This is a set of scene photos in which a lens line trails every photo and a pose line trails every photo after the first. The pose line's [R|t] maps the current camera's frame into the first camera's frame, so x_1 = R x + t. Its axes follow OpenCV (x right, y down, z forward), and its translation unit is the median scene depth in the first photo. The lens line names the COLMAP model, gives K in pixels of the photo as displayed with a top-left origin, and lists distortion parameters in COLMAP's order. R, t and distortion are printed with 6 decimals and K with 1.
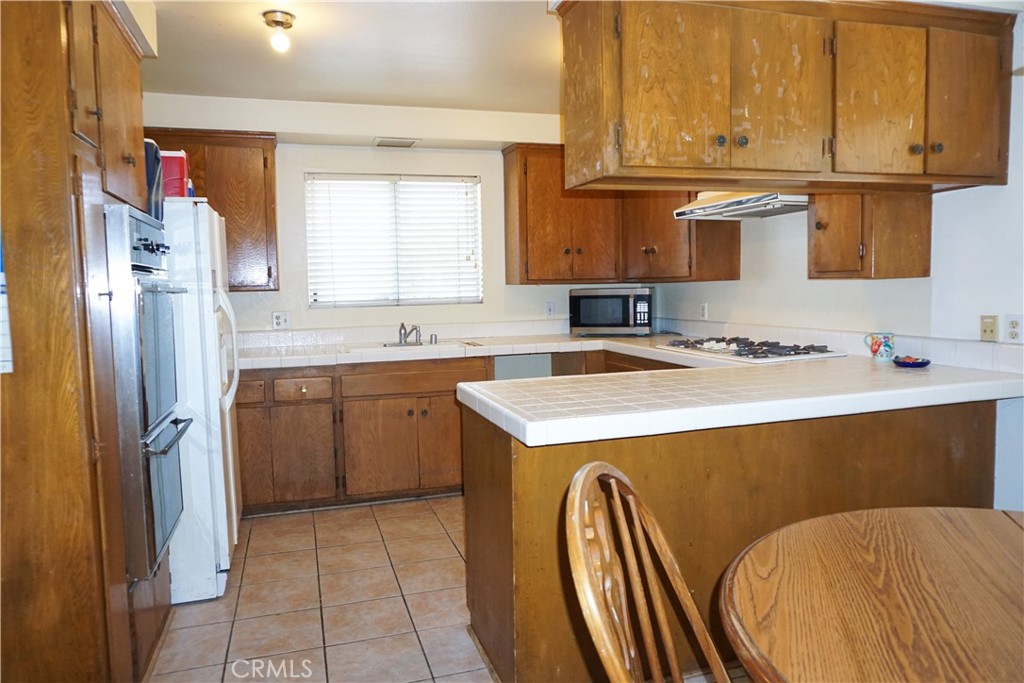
lens RADIAL K [[690.2, 0, 510.7], [0, 690.2, 335.2], [0, 0, 1]] dist [-0.044580, 0.034762]
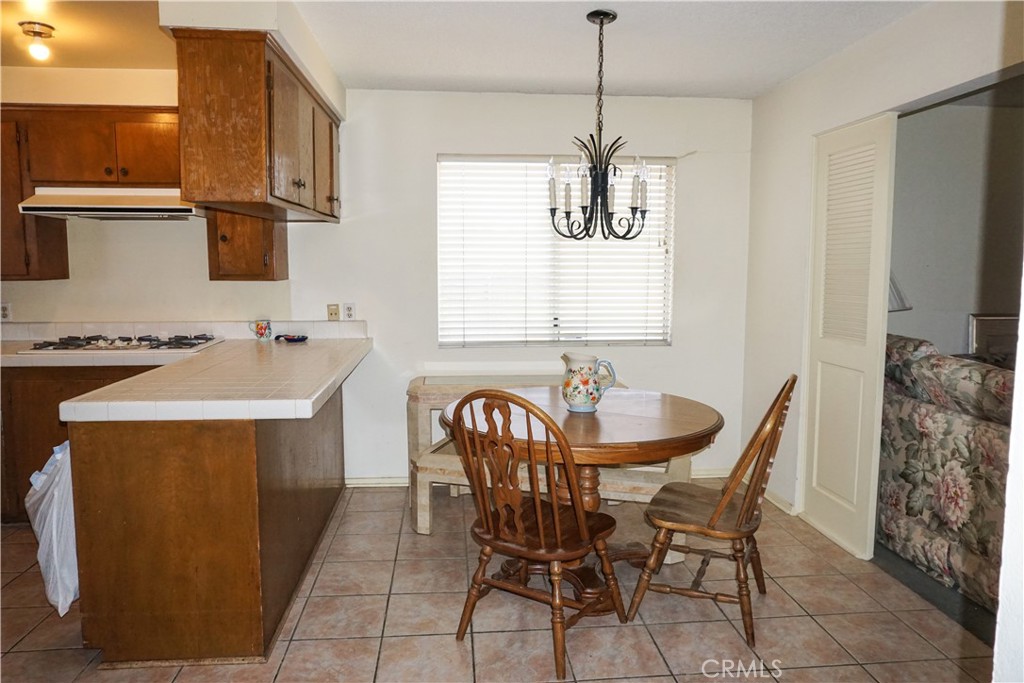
lens RADIAL K [[690.2, 0, 510.7], [0, 690.2, 335.2], [0, 0, 1]] dist [-0.044580, 0.034762]
pose [[0.215723, -0.076516, 0.973452, -0.782406], [0.062628, 0.995957, 0.064406, -0.034919], [-0.974444, 0.047071, 0.219642, 0.246317]]
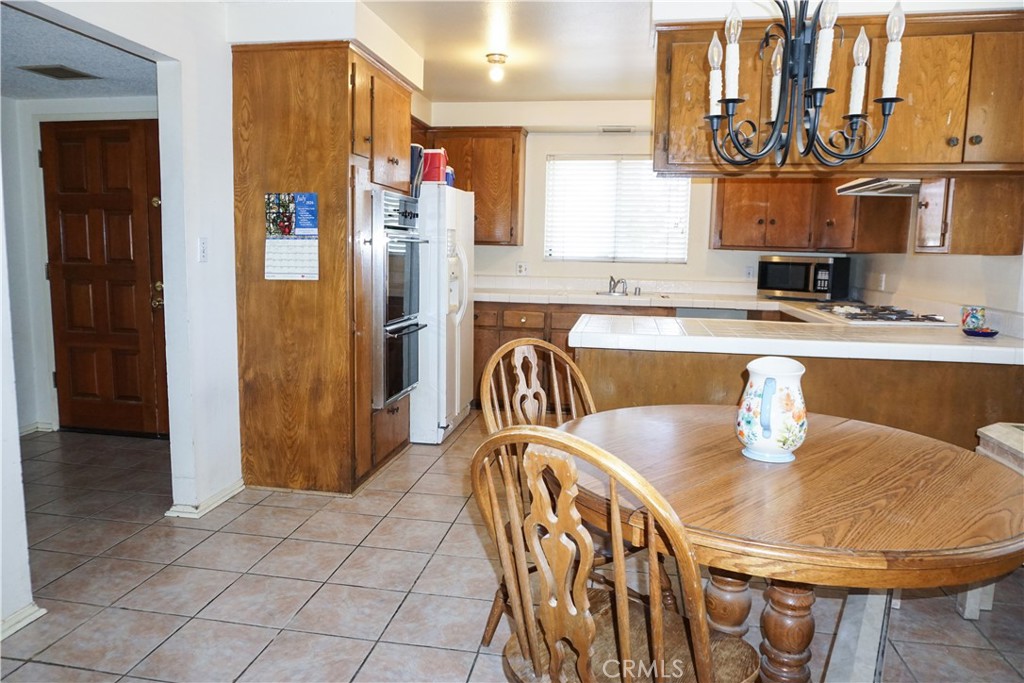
lens RADIAL K [[695.7, 0, 506.2], [0, 695.7, 337.3], [0, 0, 1]] dist [-0.064417, 0.039923]
pose [[0.885786, 0.096411, -0.453970, 0.434911], [-0.070585, 0.994791, 0.073541, 0.022106], [0.458695, -0.033098, 0.887977, -0.341518]]
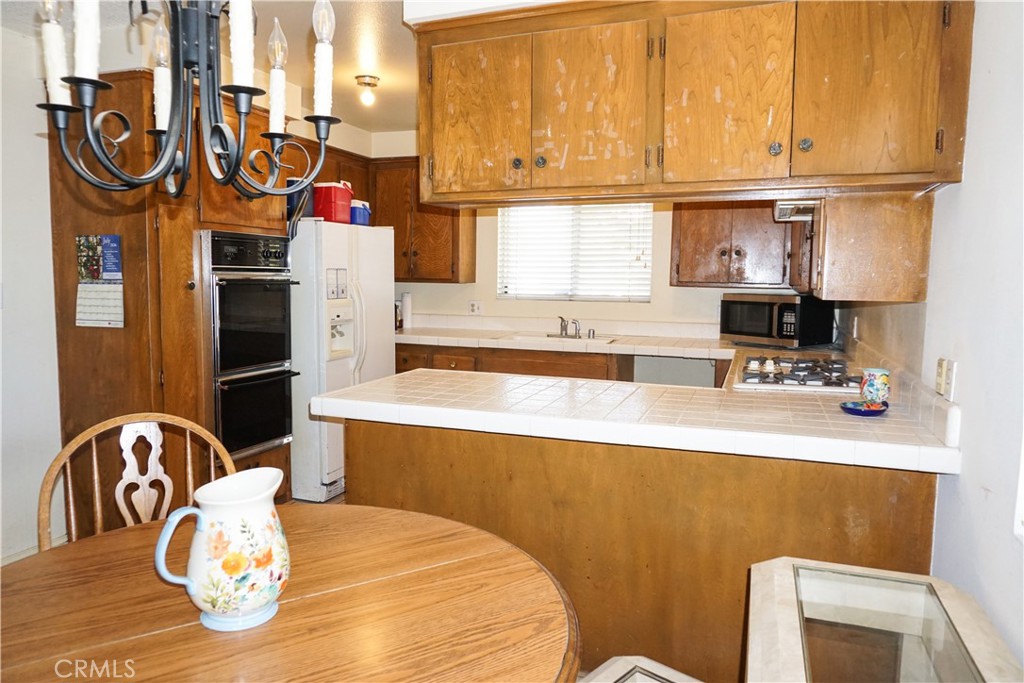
lens RADIAL K [[690.2, 0, 510.7], [0, 690.2, 335.2], [0, 0, 1]] dist [-0.044580, 0.034762]
pose [[0.788155, 0.084935, -0.609588, 0.786500], [-0.072709, 0.996346, 0.044814, -0.054677], [0.611167, 0.009002, 0.791450, 0.129279]]
